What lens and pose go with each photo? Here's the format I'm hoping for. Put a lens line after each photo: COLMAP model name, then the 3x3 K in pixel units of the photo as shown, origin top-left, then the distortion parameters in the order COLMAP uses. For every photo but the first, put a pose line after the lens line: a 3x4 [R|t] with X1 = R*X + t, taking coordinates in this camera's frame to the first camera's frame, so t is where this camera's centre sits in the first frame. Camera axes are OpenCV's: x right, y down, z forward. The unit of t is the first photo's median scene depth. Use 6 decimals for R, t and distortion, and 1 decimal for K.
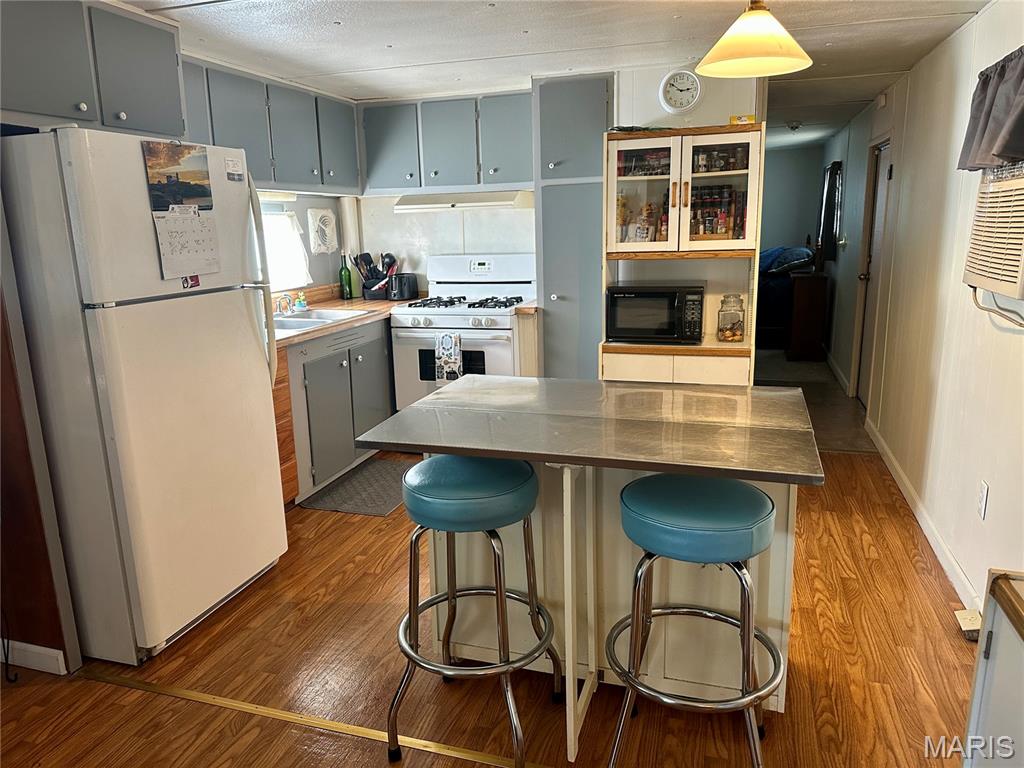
lens RADIAL K [[714.8, 0, 510.9], [0, 714.8, 389.8], [0, 0, 1]] dist [0.075894, -0.092027]
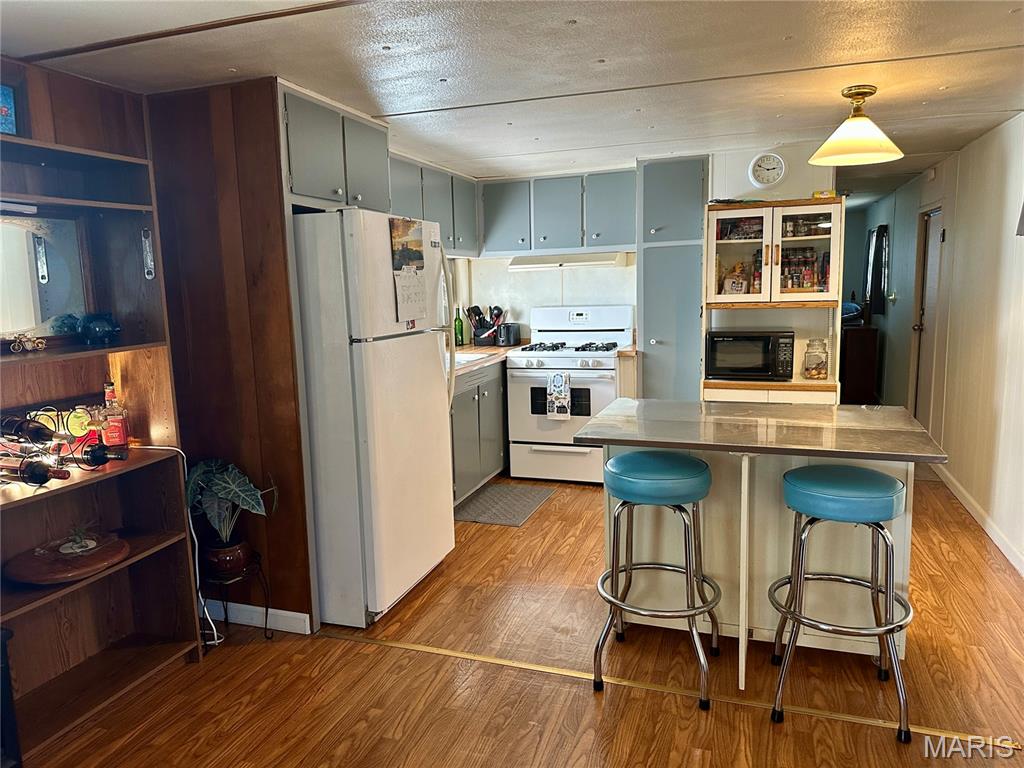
lens RADIAL K [[714.8, 0, 508.5], [0, 714.8, 392.5], [0, 0, 1]] dist [0.075894, -0.092027]
pose [[0.999544, 0.003891, -0.029933, -0.154906], [-0.006120, 0.997184, -0.074742, 0.044894], [0.029558, 0.074891, 0.996754, -0.175060]]
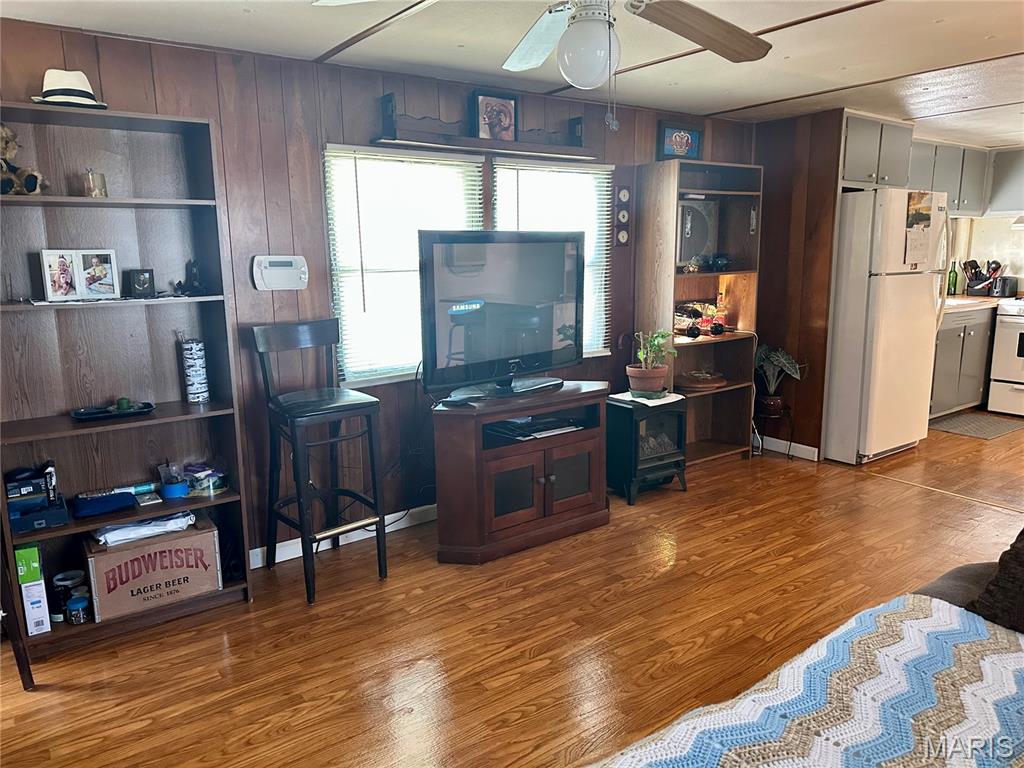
lens RADIAL K [[714.8, 0, 522.4], [0, 714.8, 378.1], [0, 0, 1]] dist [0.075894, -0.092027]
pose [[0.805404, 0.121314, -0.580178, -0.096615], [-0.145137, 0.989397, 0.005402, 0.177300], [0.574682, 0.079855, 0.814471, -0.699194]]
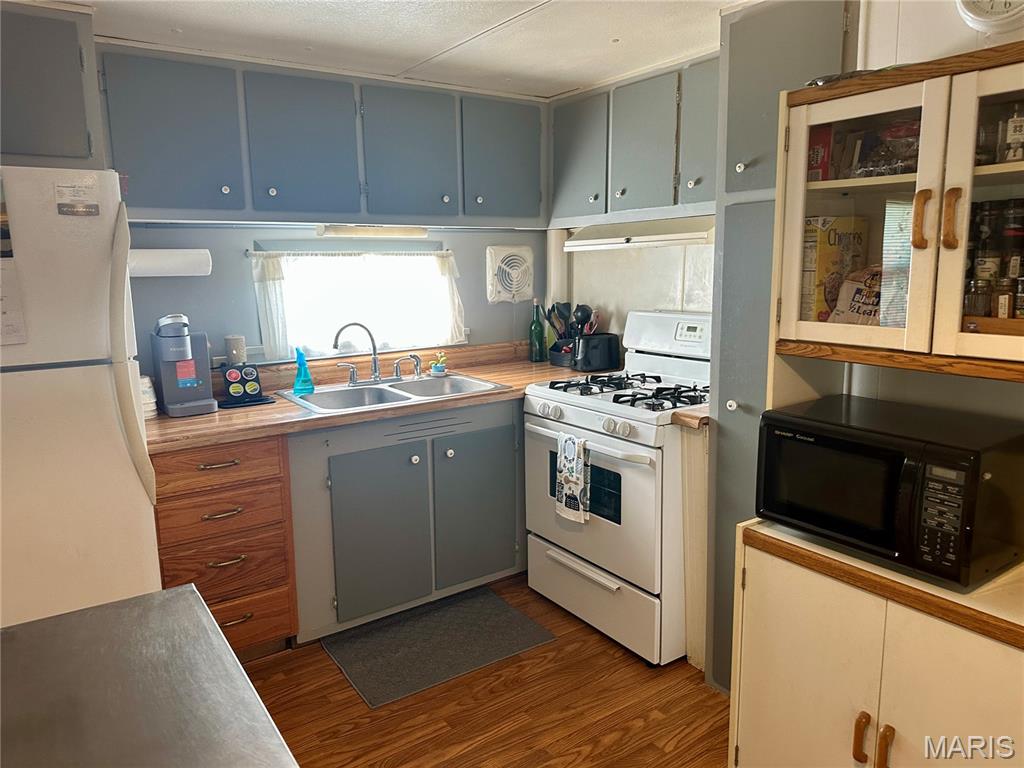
lens RADIAL K [[714.8, 0, 509.6], [0, 714.8, 390.5], [0, 0, 1]] dist [0.075894, -0.092027]
pose [[0.790117, 0.124109, -0.600260, 0.286212], [-0.143389, 0.989539, 0.015854, -0.140220], [0.595948, 0.073544, 0.799648, 0.511739]]
